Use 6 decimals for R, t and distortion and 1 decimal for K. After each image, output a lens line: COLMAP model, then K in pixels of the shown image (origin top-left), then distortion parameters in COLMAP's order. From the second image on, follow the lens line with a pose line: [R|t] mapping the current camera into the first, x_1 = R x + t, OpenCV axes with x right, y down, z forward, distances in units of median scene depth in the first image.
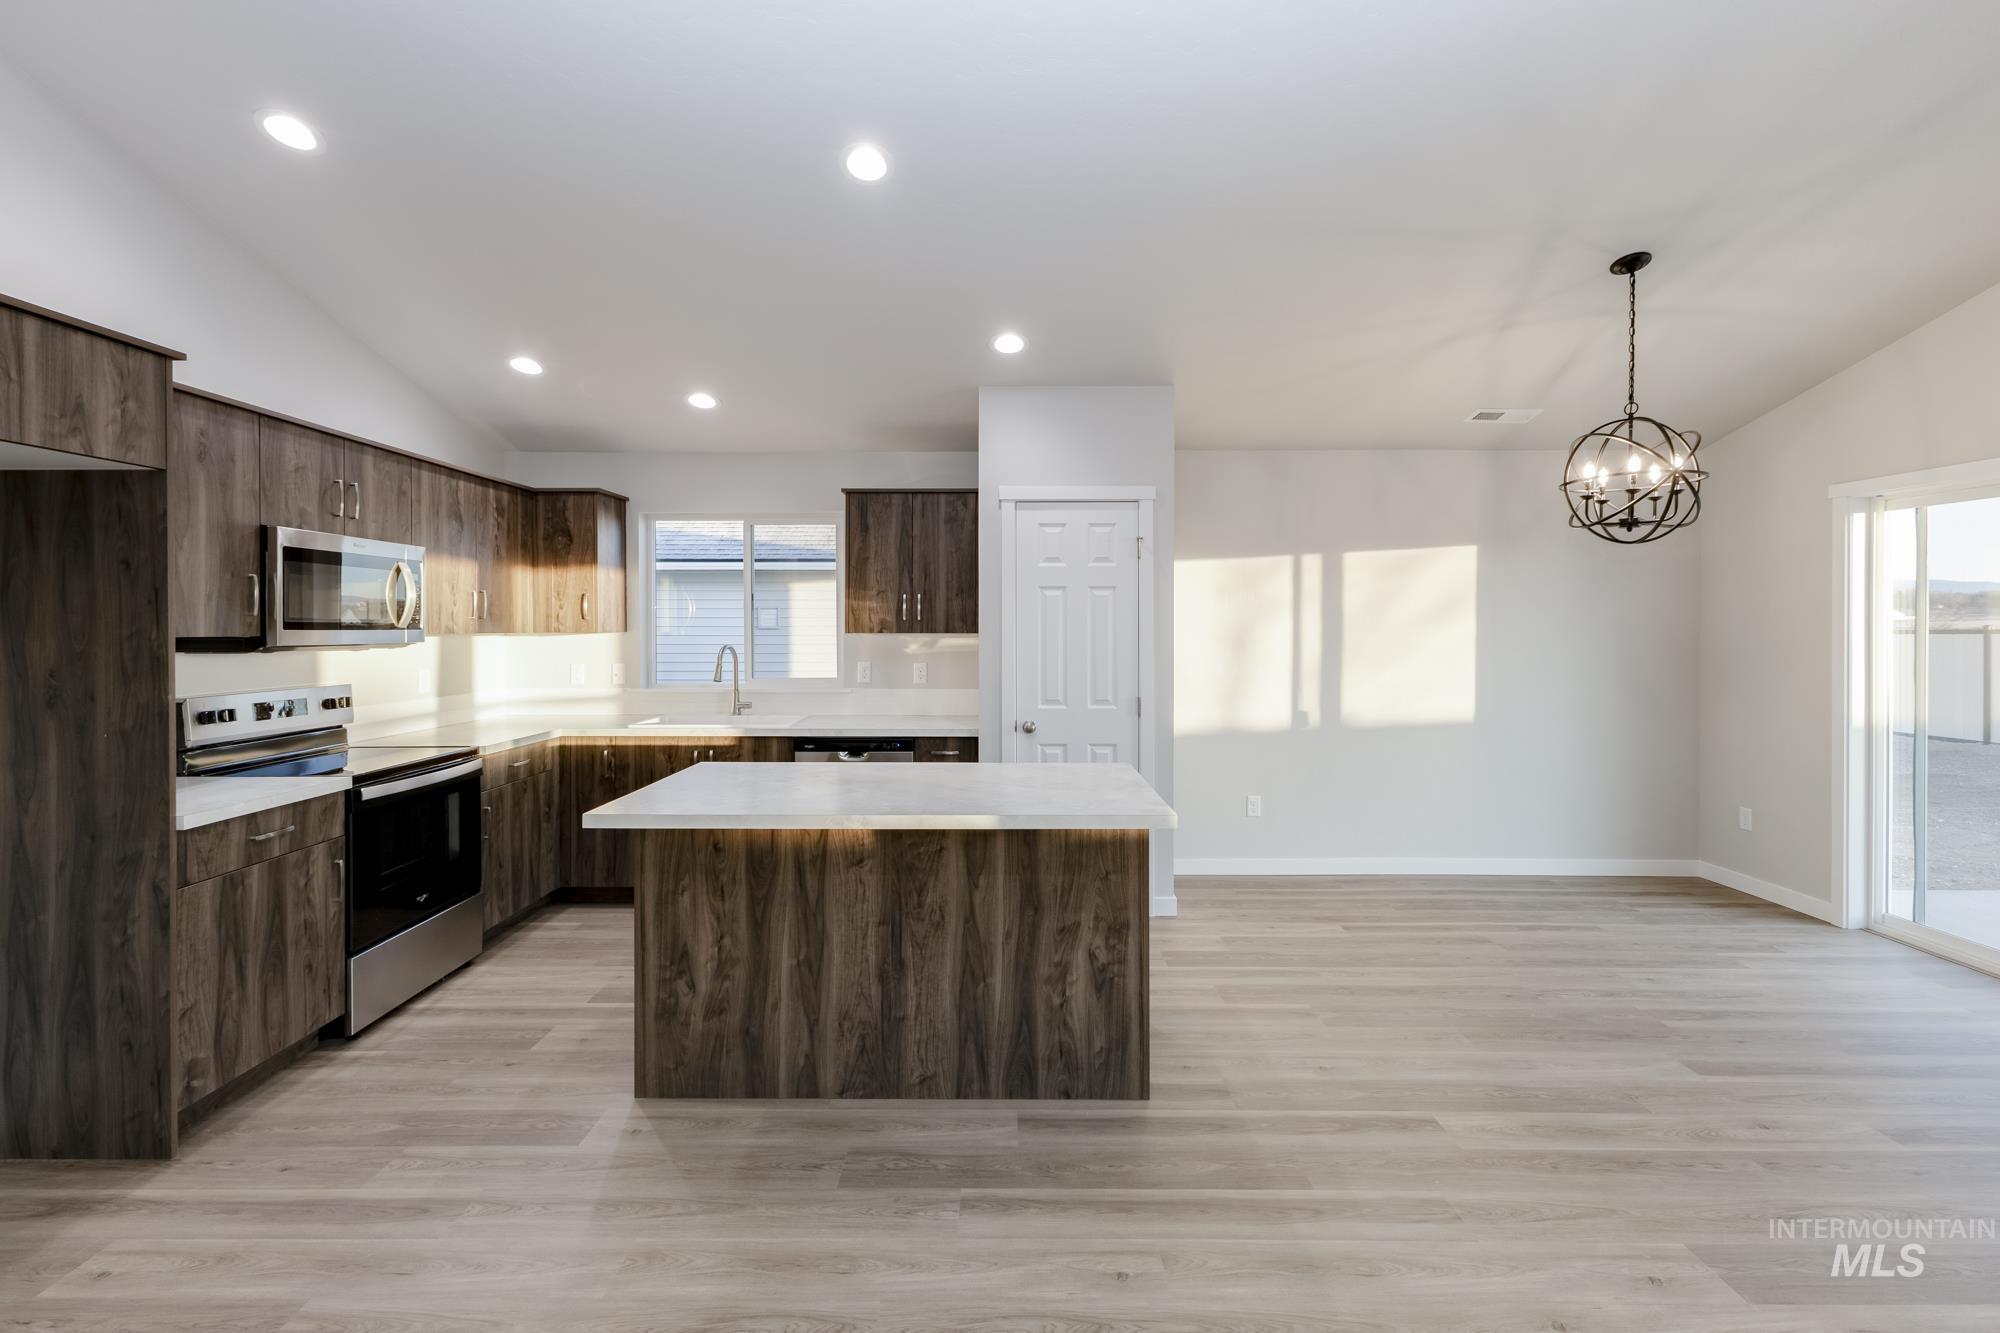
lens RADIAL K [[863.1, 0, 997.8], [0, 863.1, 628.8], [0, 0, 1]] dist [0.011776, -0.004732]
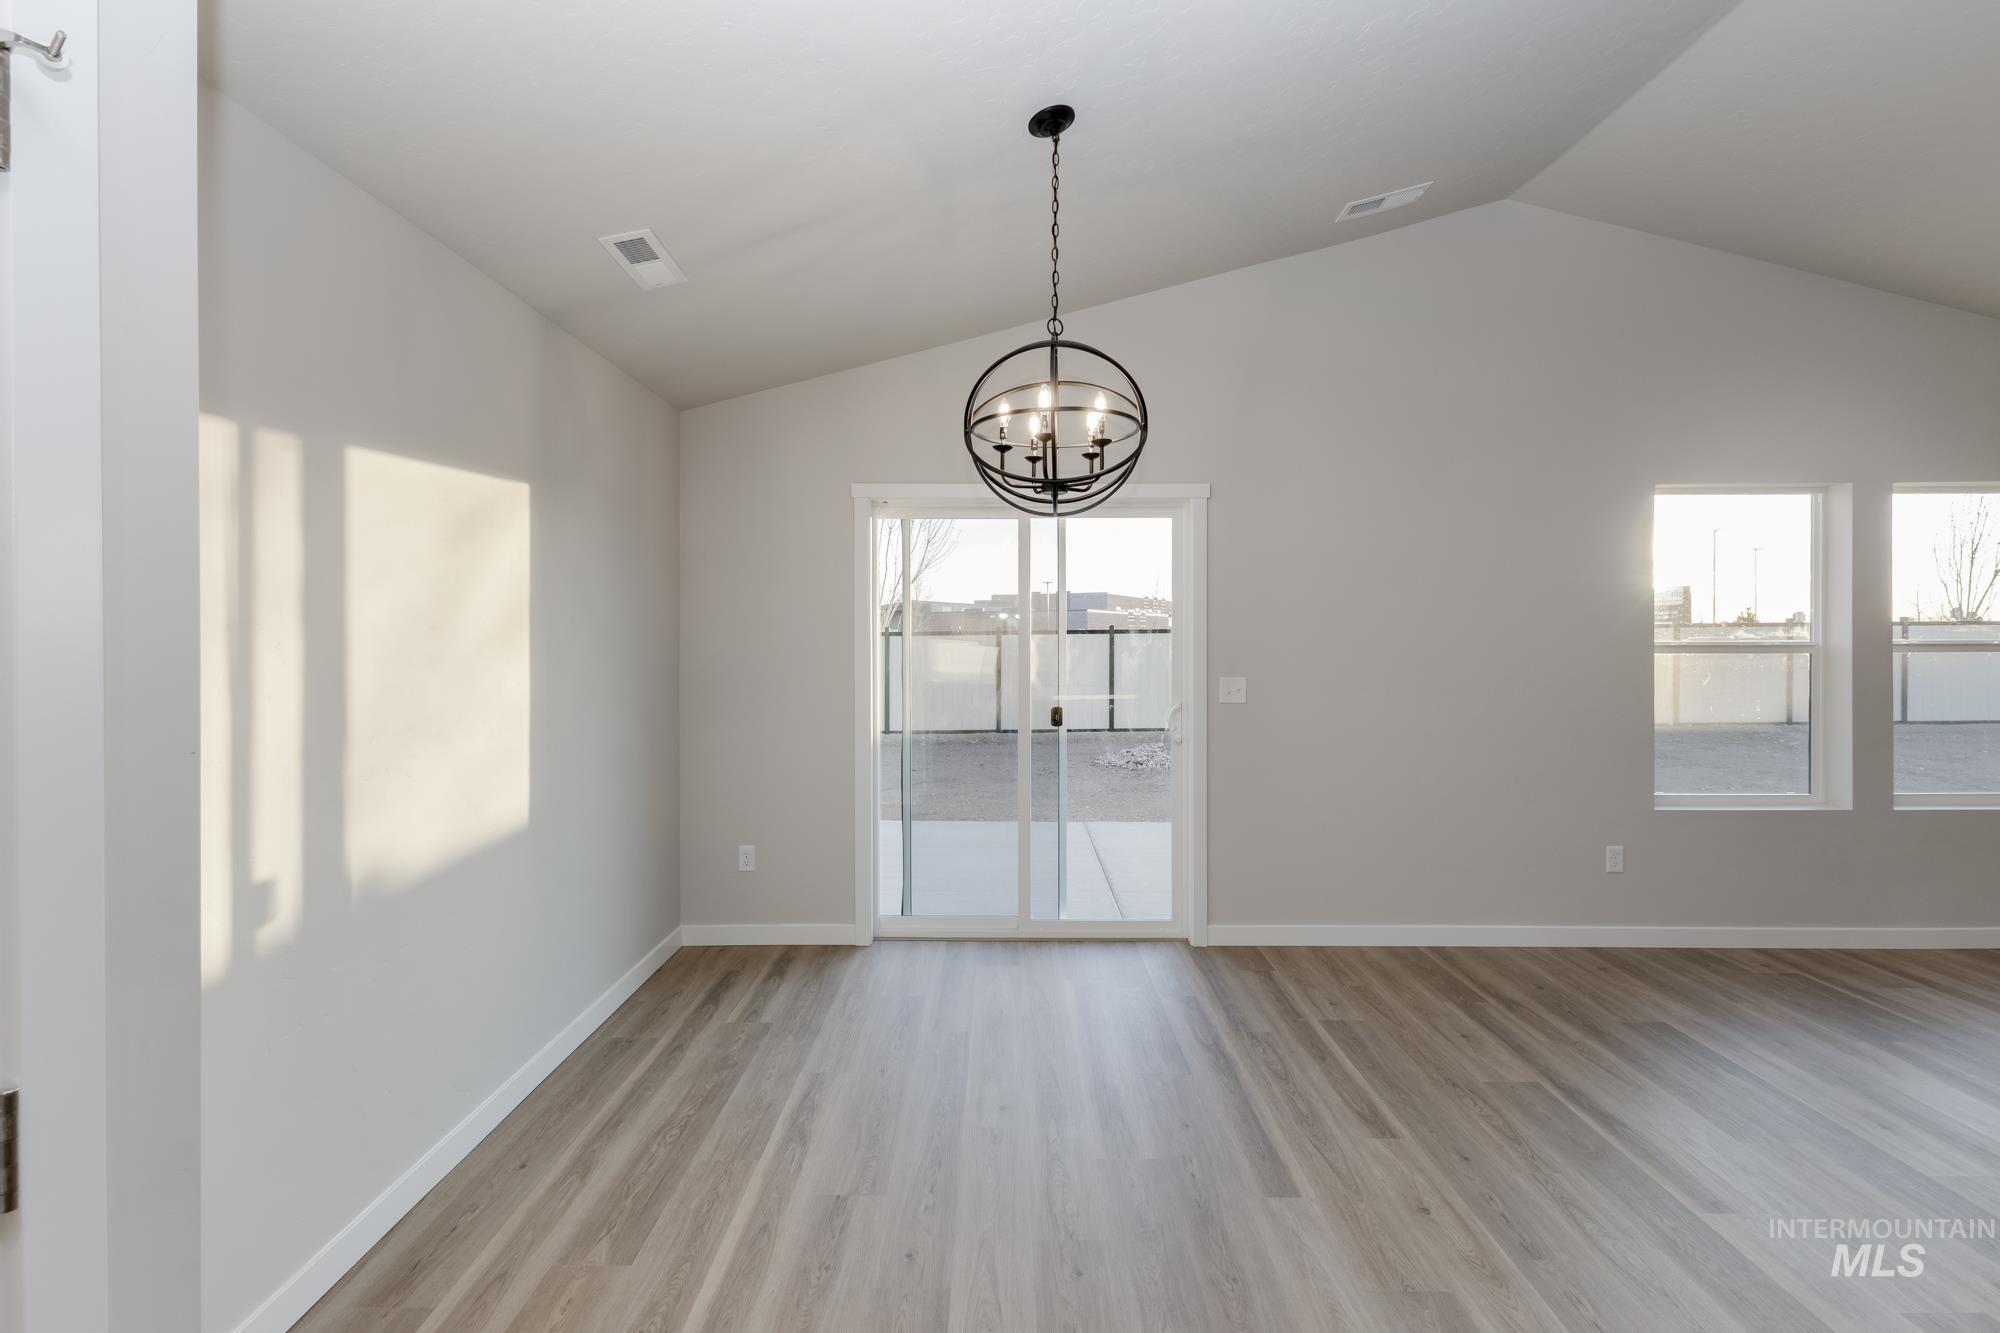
lens RADIAL K [[863.1, 0, 989.9], [0, 863.1, 637.9], [0, 0, 1]] dist [0.011776, -0.004732]
pose [[0.000855, -0.004535, 0.999989, 0.014006], [0.003518, 0.999984, 0.004531, -0.000324], [-0.999993, 0.003514, 0.000871, 0.923899]]
